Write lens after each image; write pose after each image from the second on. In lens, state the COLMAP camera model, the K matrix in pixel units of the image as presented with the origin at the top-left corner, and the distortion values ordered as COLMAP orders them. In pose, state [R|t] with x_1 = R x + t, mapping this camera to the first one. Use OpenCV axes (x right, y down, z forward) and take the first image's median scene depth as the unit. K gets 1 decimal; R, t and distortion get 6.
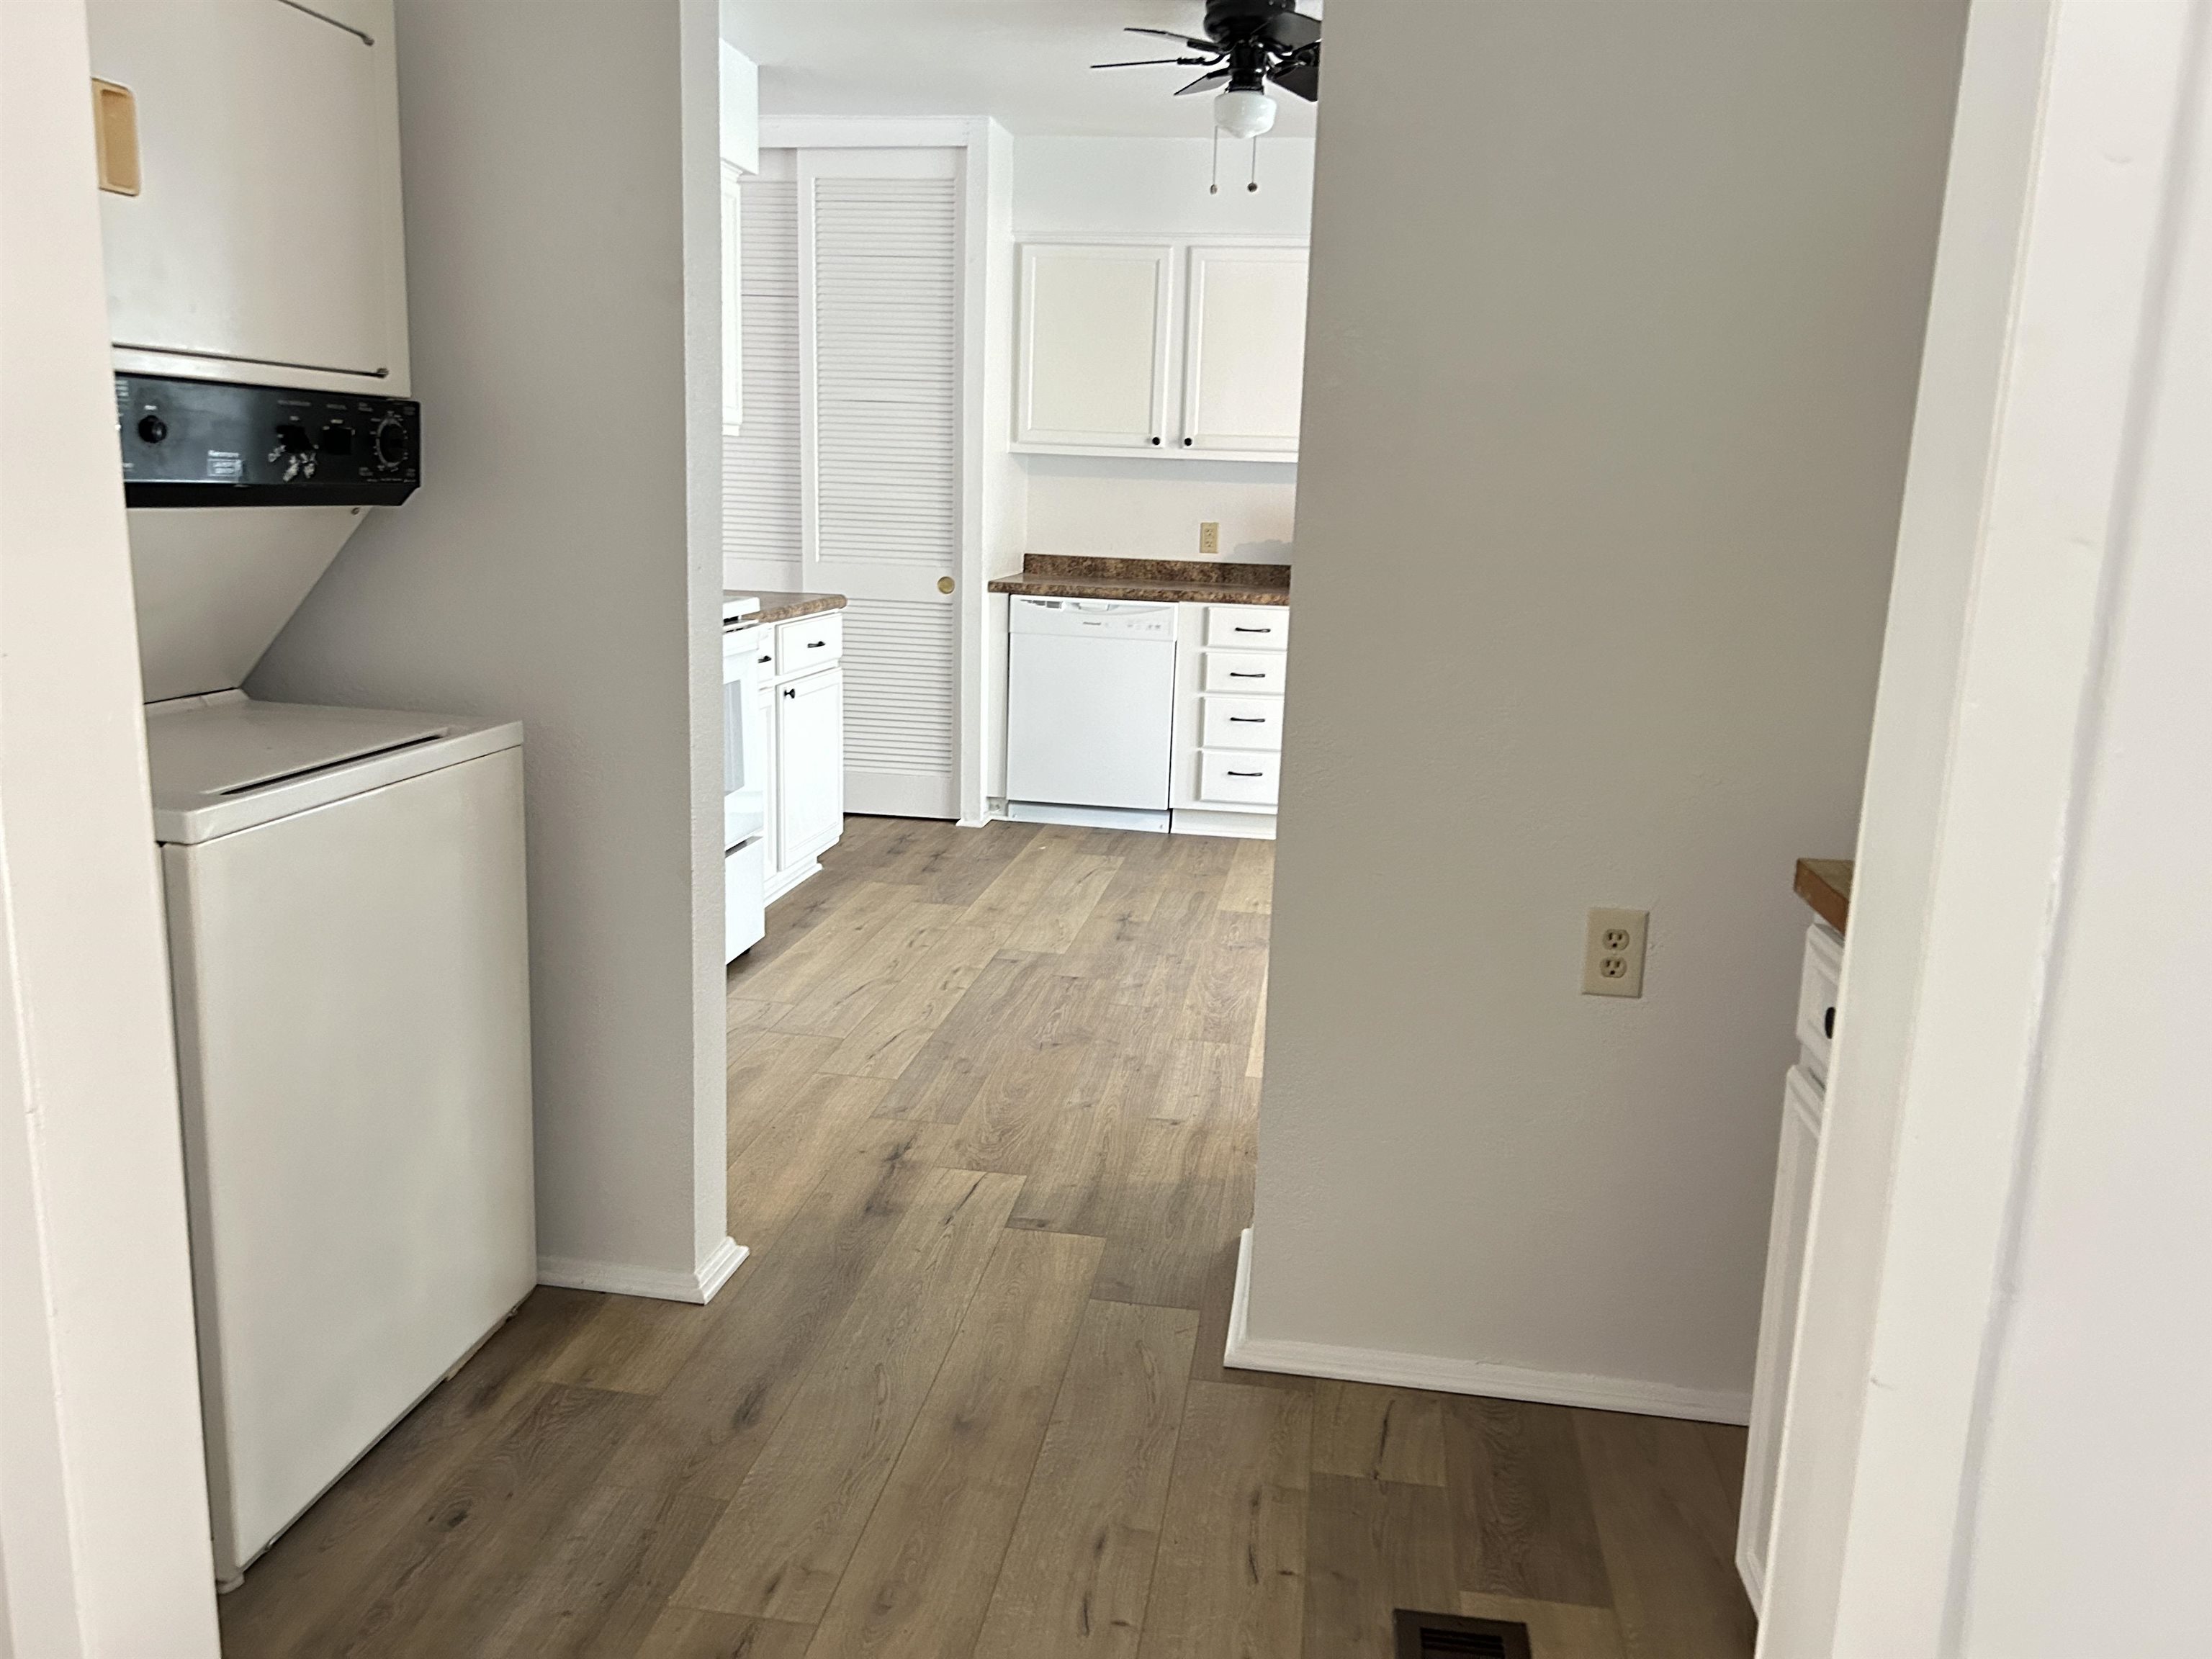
lens RADIAL K [[1654.4, 0, 1125.9], [0, 1654.4, 827.2], [0, 0, 1]] dist [0.049247, -0.030638]
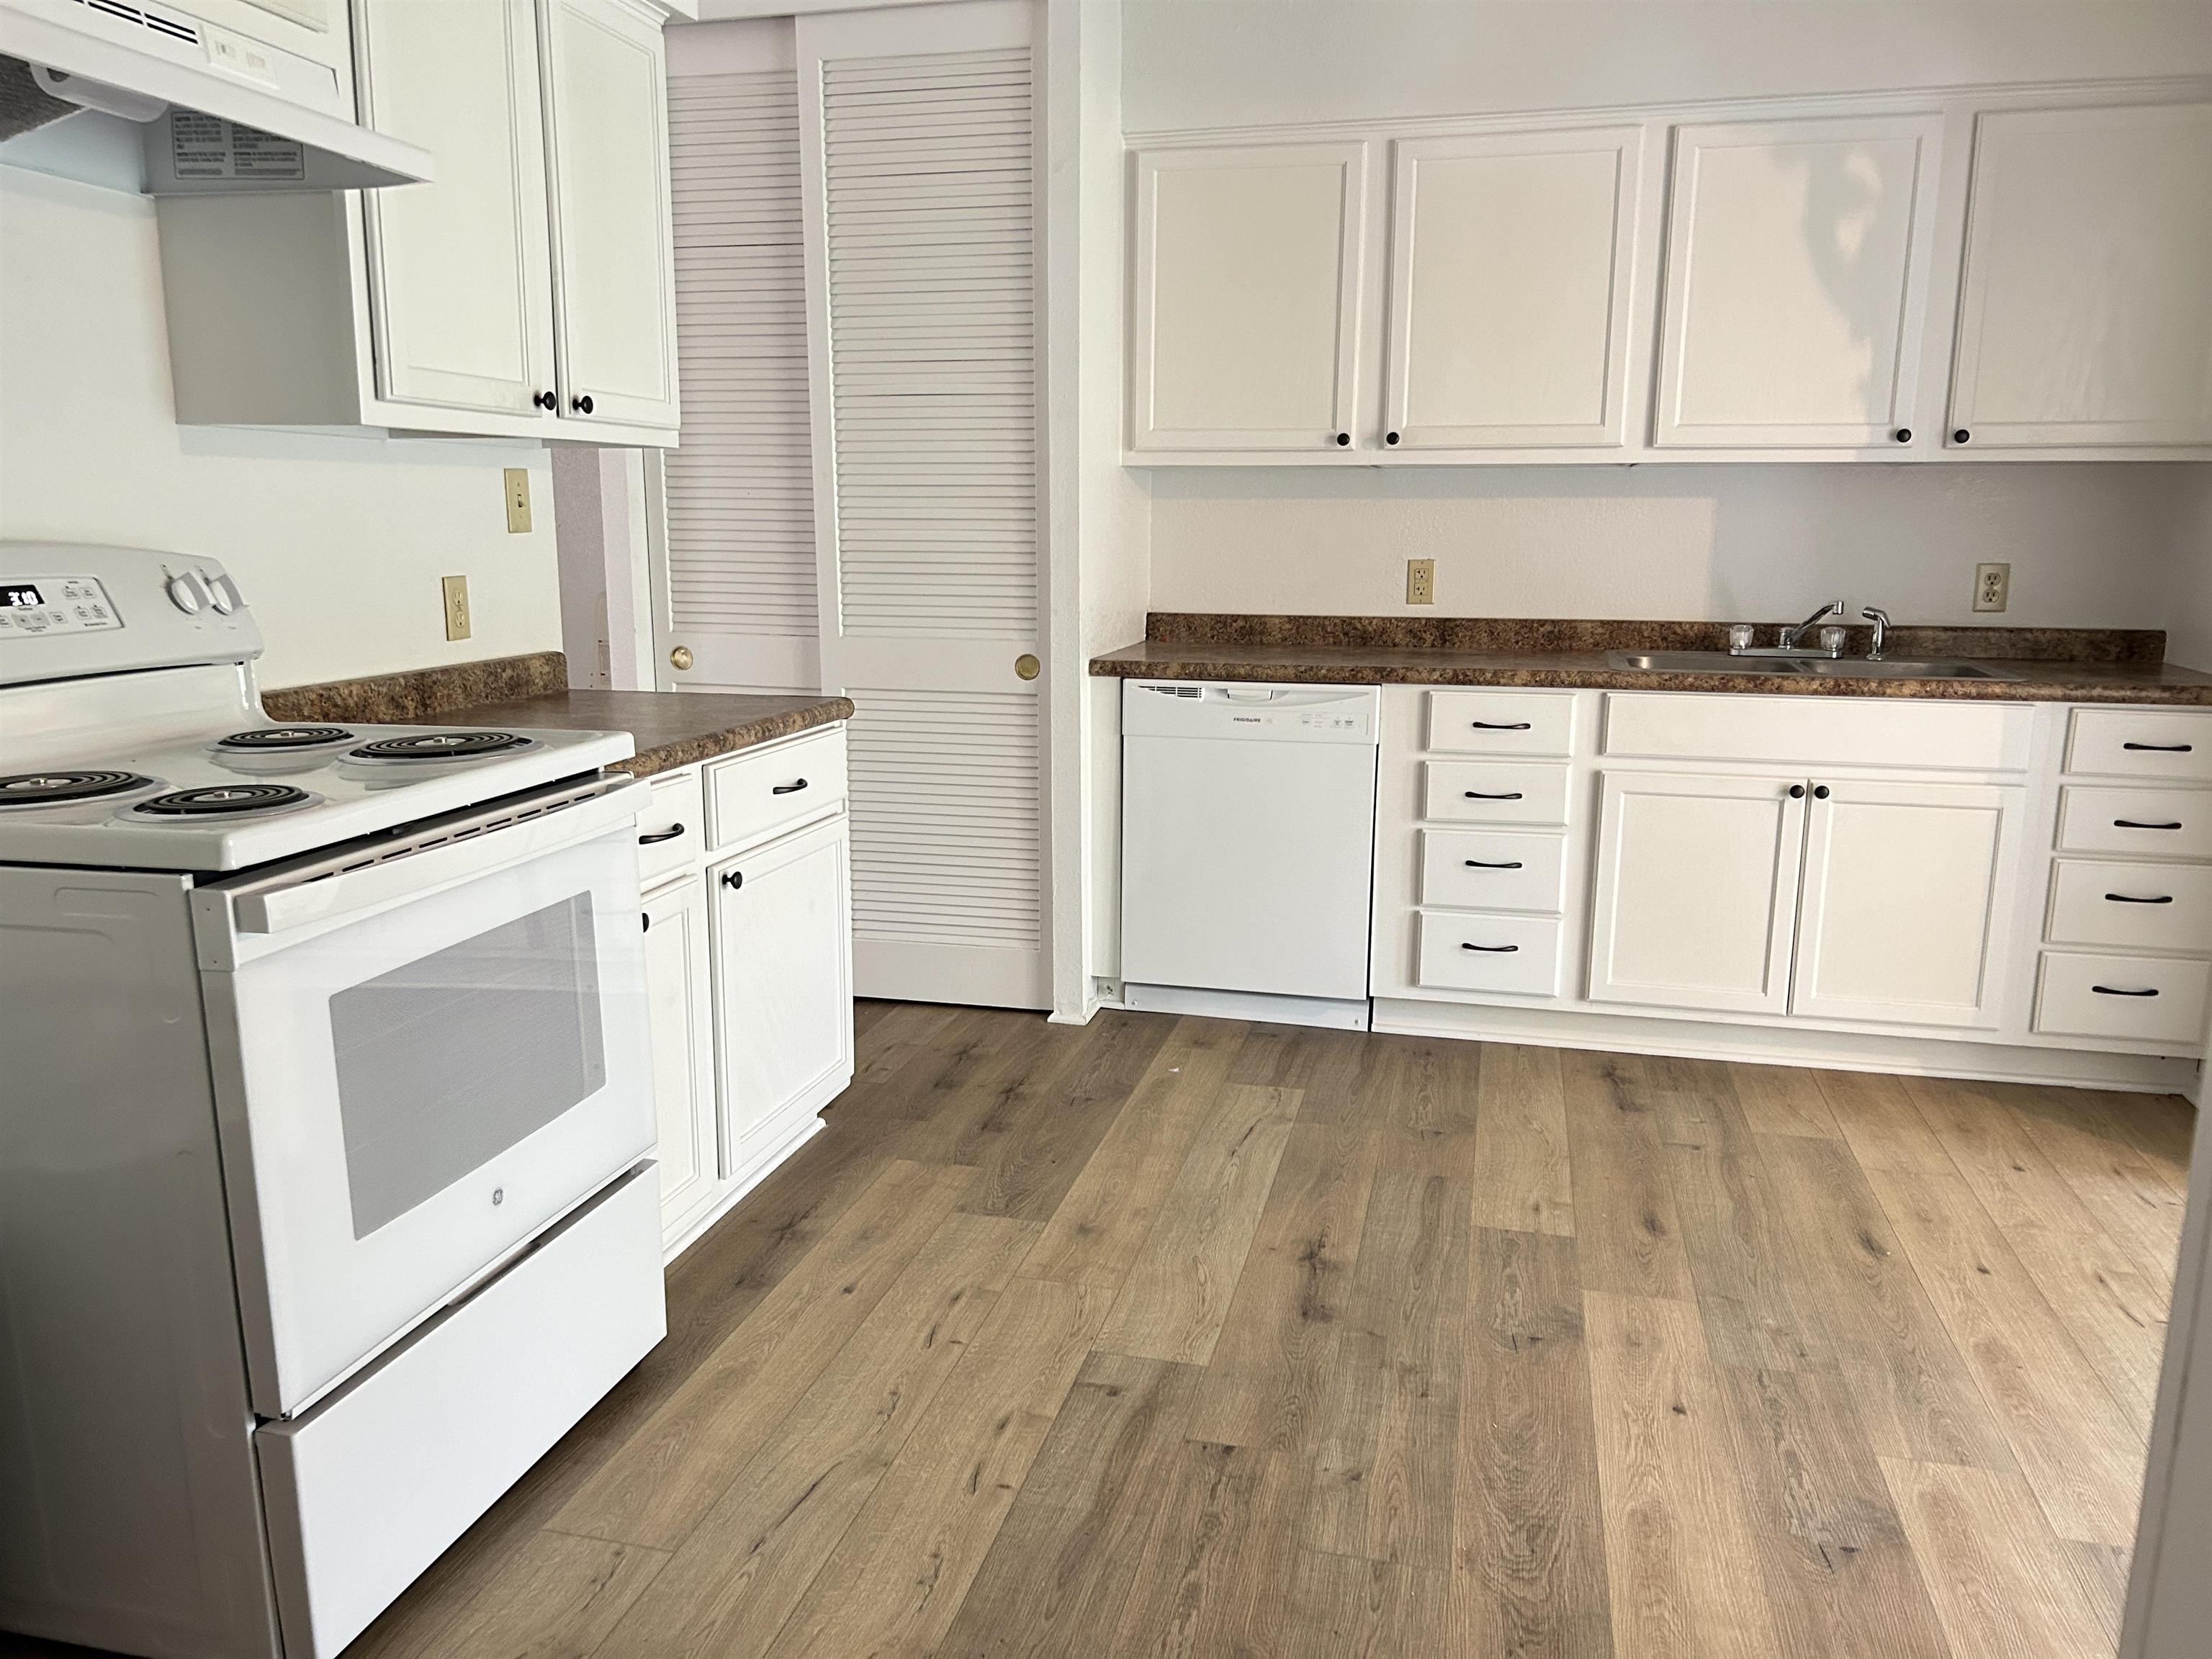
lens RADIAL K [[1654.4, 0, 1088.4], [0, 1654.4, 840.1], [0, 0, 1]] dist [0.049247, -0.030638]
pose [[0.993543, -0.010953, -0.112929, -0.009669], [0.009651, 0.999881, -0.012068, -0.068592], [0.113048, 0.010900, 0.993530, 0.344870]]
